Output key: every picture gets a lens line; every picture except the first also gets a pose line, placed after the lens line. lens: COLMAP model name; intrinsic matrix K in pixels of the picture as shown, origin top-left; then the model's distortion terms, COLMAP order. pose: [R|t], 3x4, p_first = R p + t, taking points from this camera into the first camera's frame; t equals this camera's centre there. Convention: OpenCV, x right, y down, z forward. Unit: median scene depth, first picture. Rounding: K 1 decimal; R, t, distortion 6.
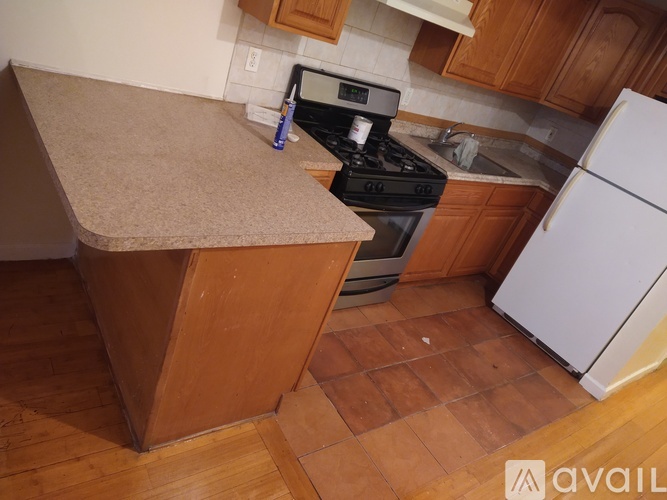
lens RADIAL K [[497.2, 0, 333.5], [0, 497.2, 250.0], [0, 0, 1]] dist [0.148160, -0.175787]
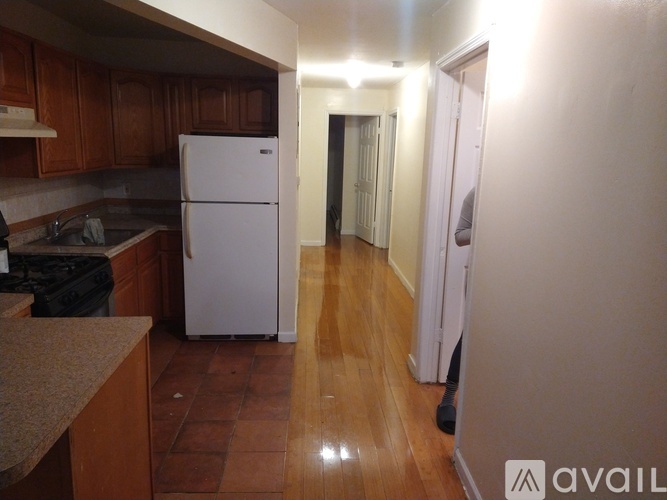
lens RADIAL K [[497.2, 0, 333.5], [0, 497.2, 250.0], [0, 0, 1]] dist [0.148160, -0.175787]
pose [[0.515356, -0.478106, 0.711212, -0.257066], [0.533421, 0.828502, 0.170428, -0.080958], [-0.670724, 0.291545, 0.682005, -0.040729]]
